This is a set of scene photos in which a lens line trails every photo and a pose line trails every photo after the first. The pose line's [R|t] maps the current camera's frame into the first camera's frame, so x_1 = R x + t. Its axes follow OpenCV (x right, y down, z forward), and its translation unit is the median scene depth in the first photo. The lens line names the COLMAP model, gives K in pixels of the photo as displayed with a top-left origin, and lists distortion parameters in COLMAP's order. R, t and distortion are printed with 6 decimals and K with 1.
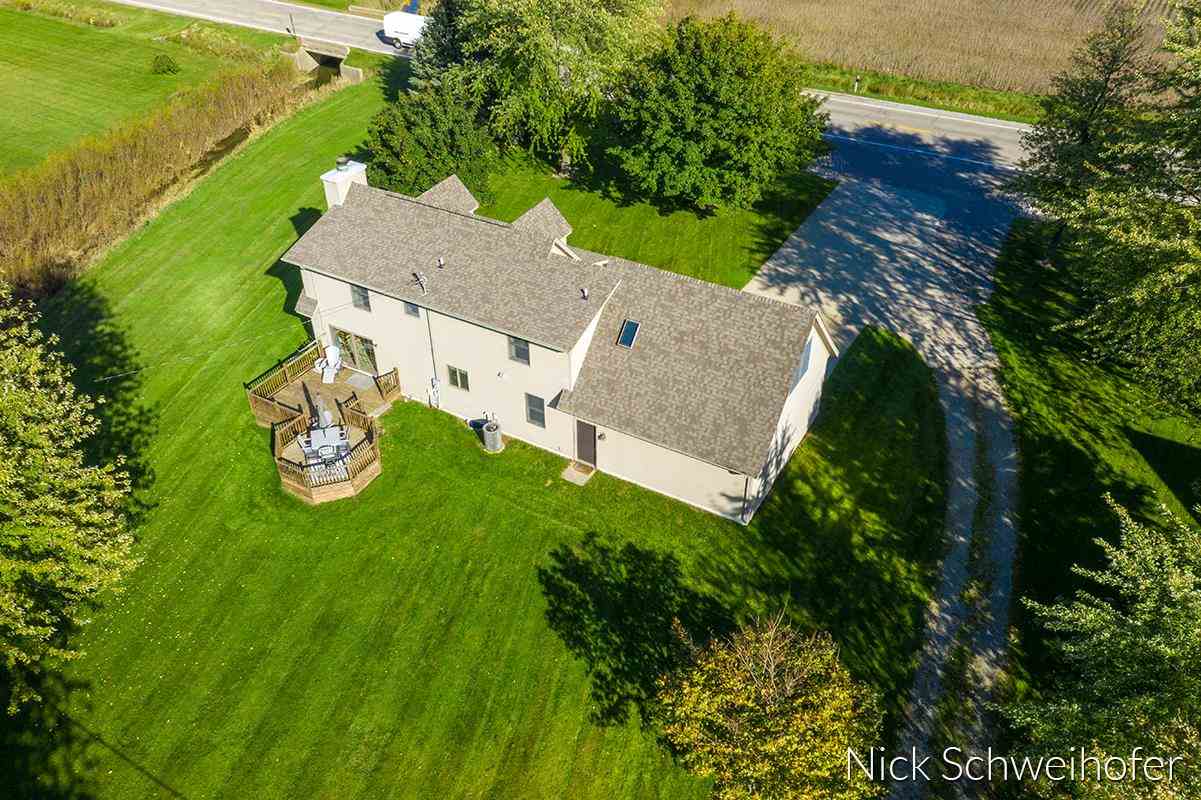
lens RADIAL K [[957.0, 0, 600.5], [0, 957.0, 400.0], [0, 0, 1]] dist [0.007828, 0.001492]
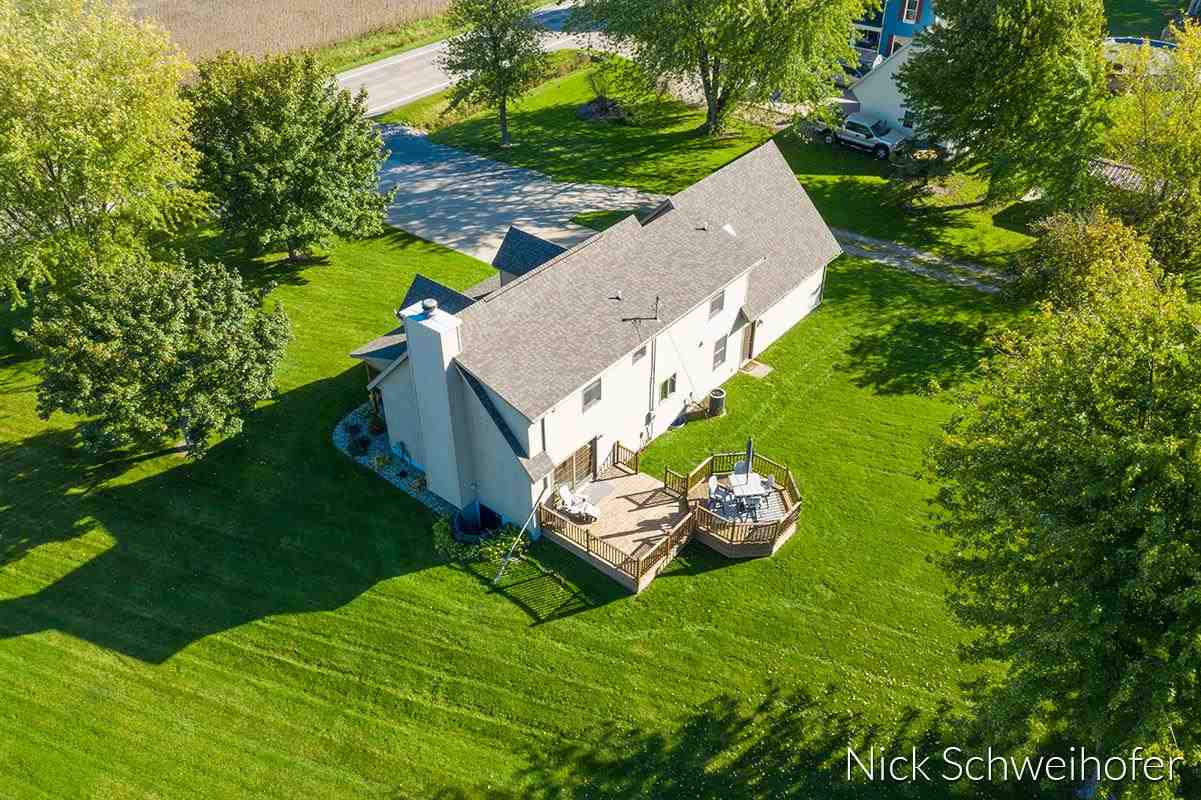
lens RADIAL K [[957.0, 0, 600.5], [0, 957.0, 400.0], [0, 0, 1]] dist [0.007828, 0.001492]
pose [[0.160253, -0.580838, 0.798089, -0.819922], [0.594623, 0.702173, 0.391634, -0.377725], [-0.787872, 0.411801, 0.457905, 0.545659]]
